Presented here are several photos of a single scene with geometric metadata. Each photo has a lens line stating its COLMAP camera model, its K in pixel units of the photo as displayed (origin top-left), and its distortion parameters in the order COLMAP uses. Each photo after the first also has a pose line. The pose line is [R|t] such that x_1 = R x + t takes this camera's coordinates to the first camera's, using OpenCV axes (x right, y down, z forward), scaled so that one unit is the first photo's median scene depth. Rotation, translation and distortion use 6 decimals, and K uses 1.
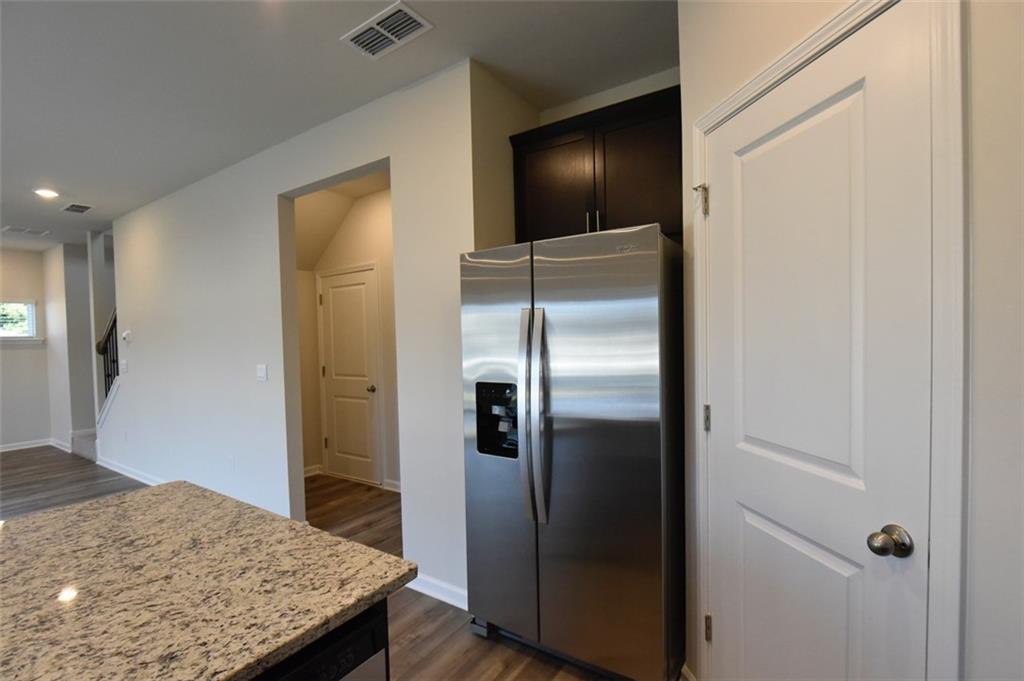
lens RADIAL K [[473.9, 0, 497.3], [0, 473.9, 353.0], [0, 0, 1]] dist [-0.000537, -0.000495]
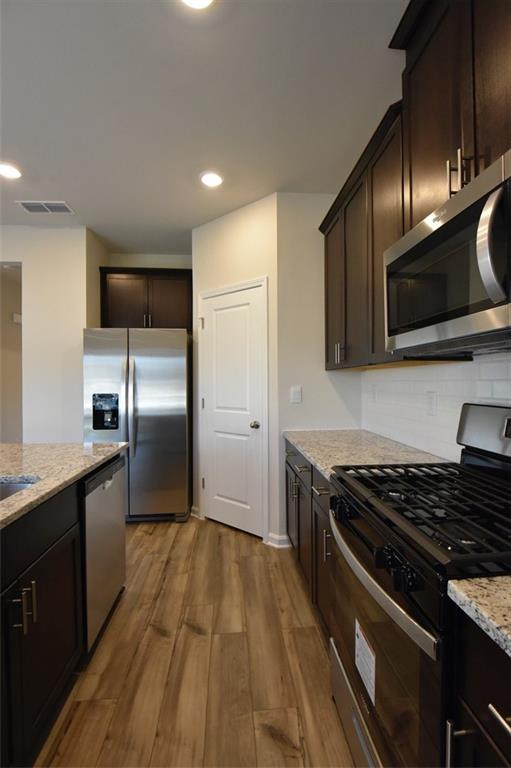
lens RADIAL K [[355.5, 0, 255.5], [0, 355.5, 384.0], [0, 0, 1]] dist [-0.000537, -0.000495]
pose [[0.781164, 0.015966, 0.624121, -0.570445], [0.008783, 0.999293, -0.036556, 0.102460], [-0.624264, 0.034037, 0.780472, -0.744428]]
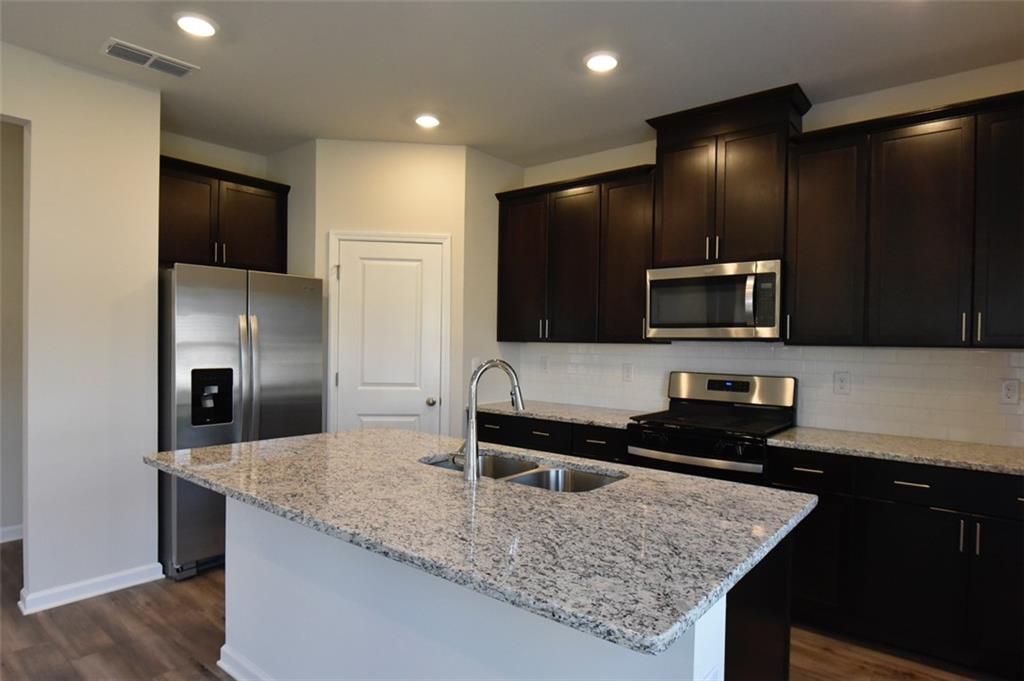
lens RADIAL K [[595.4, 0, 507.0], [0, 595.4, 357.2], [0, 0, 1]] dist [-0.002233, -0.000649]
pose [[0.099950, 0.005689, 0.994976, -1.950332], [0.018775, 0.999795, -0.007602, 0.074342], [-0.994815, 0.019441, 0.099822, 0.025612]]
